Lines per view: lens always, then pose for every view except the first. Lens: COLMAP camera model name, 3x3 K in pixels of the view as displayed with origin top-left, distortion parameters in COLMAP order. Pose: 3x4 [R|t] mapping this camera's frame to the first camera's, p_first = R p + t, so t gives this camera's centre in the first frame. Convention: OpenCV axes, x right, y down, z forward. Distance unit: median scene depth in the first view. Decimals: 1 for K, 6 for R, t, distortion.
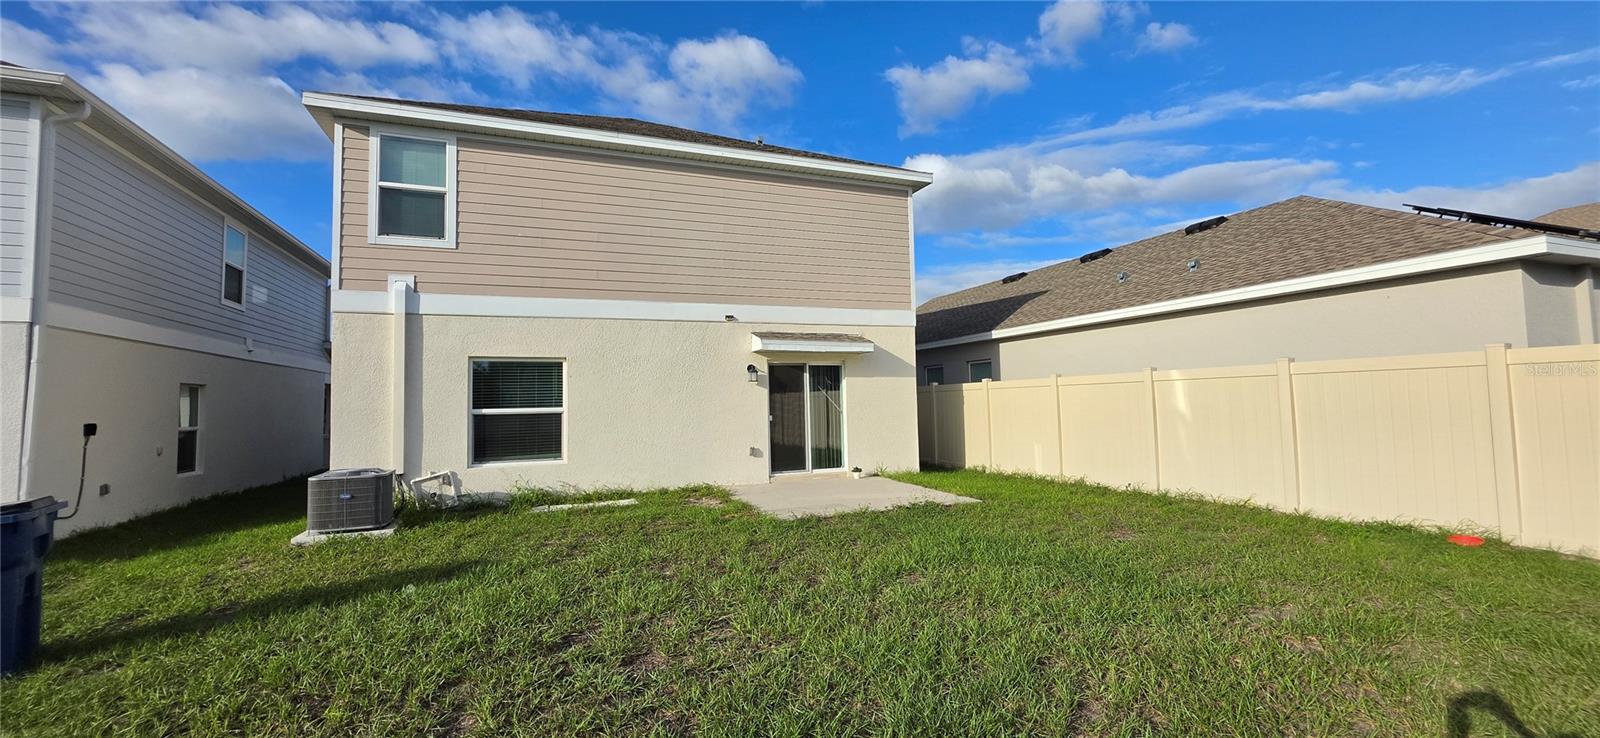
lens RADIAL K [[647.3, 0, 795.7], [0, 647.3, 368.0], [0, 0, 1]] dist [-0.001590, 0.000683]
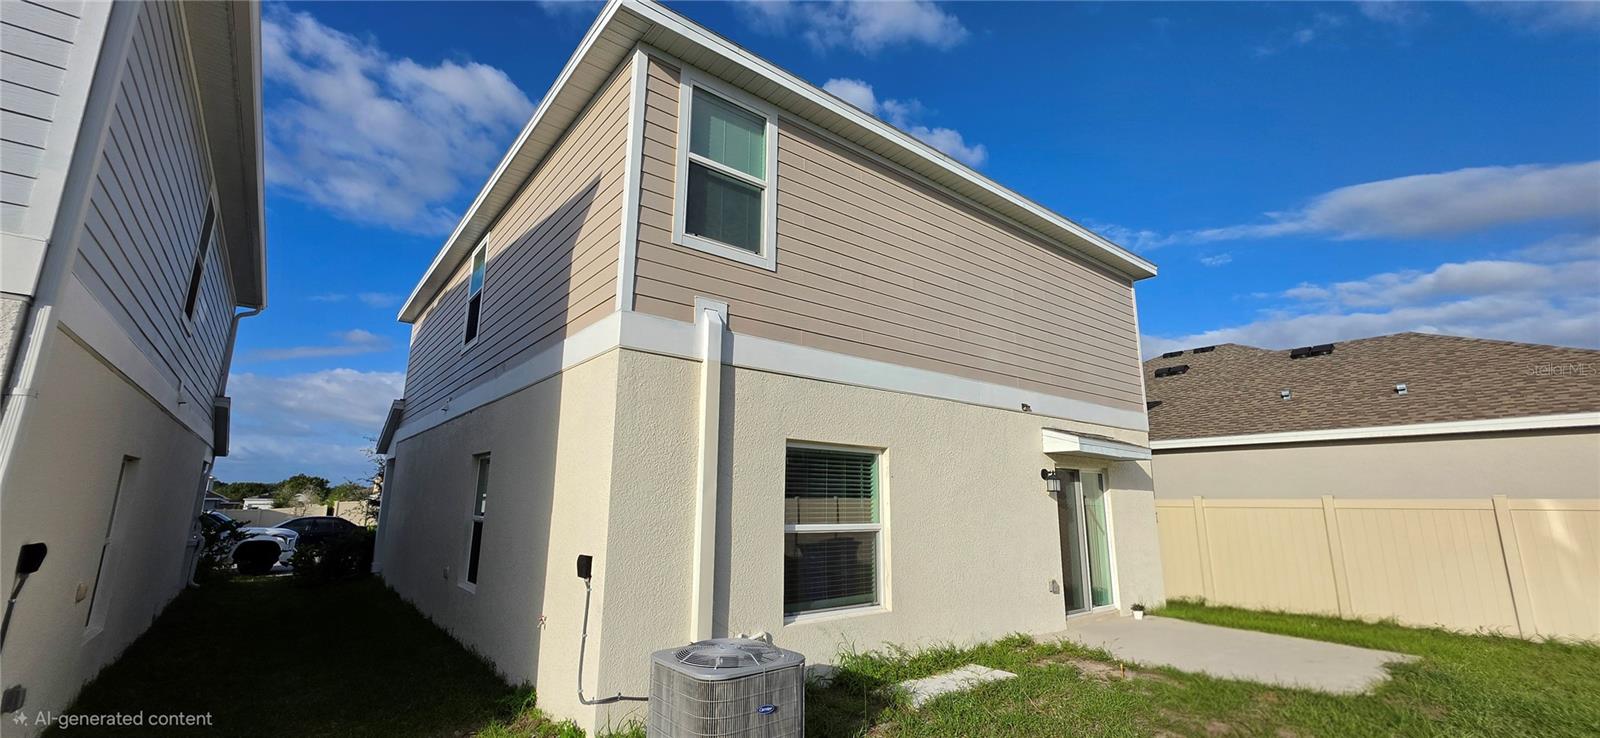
lens RADIAL K [[647.3, 0, 801.0], [0, 647.3, 365.6], [0, 0, 1]] dist [-0.001590, 0.000683]
pose [[0.956884, 0.090022, 0.276170, -0.672889], [-0.046339, 0.985896, -0.160813, 0.012377], [-0.286752, 0.141082, 0.947560, 0.389280]]
